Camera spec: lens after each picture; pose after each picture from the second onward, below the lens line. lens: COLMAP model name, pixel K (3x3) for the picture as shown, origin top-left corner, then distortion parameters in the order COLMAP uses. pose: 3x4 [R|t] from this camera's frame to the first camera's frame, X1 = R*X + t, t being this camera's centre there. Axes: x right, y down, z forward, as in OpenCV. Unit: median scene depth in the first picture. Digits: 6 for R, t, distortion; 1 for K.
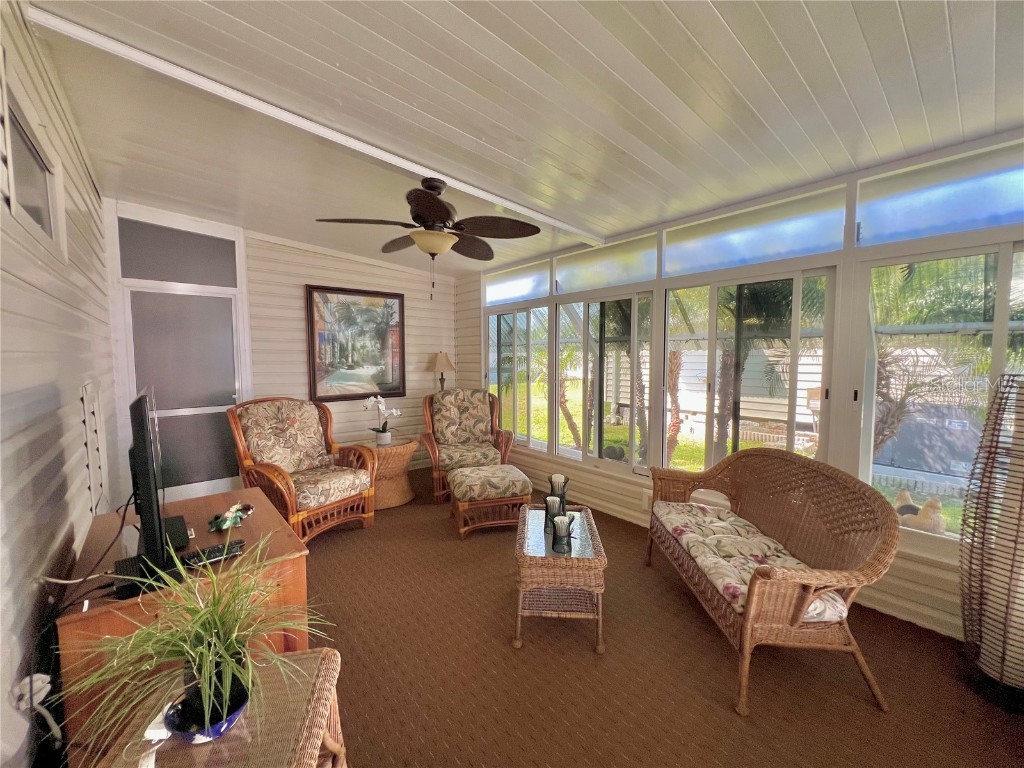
lens RADIAL K [[417.6, 0, 511.1], [0, 417.6, 386.0], [0, 0, 1]] dist [-0.001676, 0.000589]
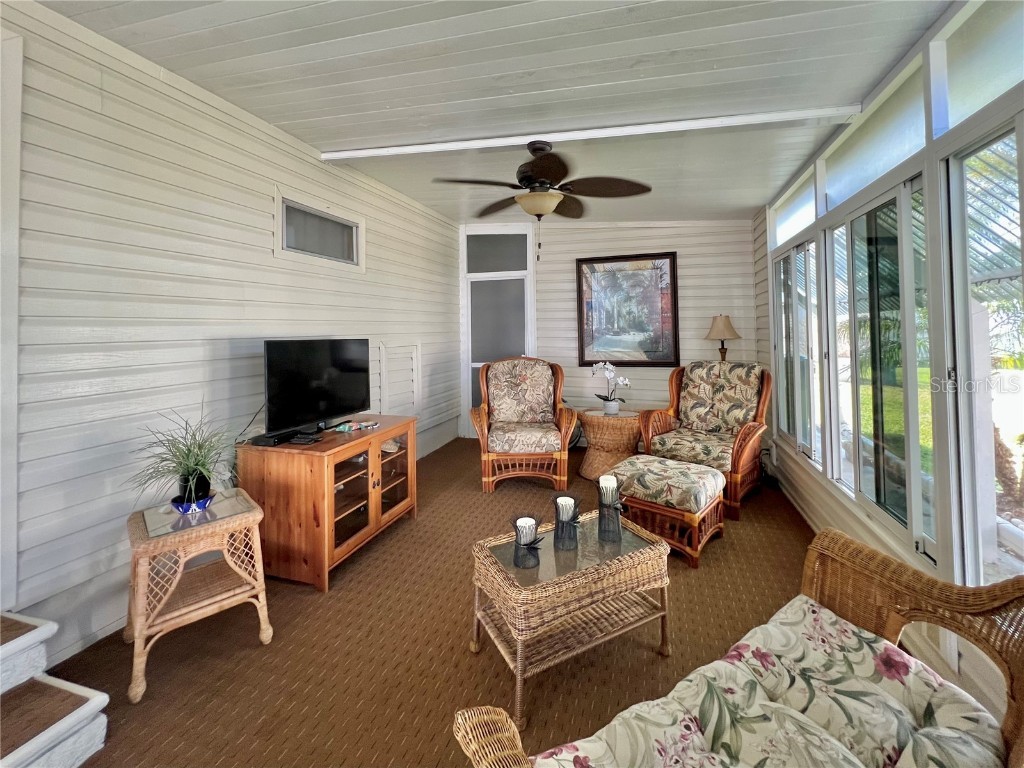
lens RADIAL K [[429.9, 0, 502.8], [0, 429.9, 321.8], [0, 0, 1]] dist [0.003219, 0.000143]
pose [[0.516747, -0.021862, -0.855859, 0.369384], [-0.050735, 0.997135, -0.056103, -0.001241], [0.854633, 0.072413, 0.514158, 0.246677]]
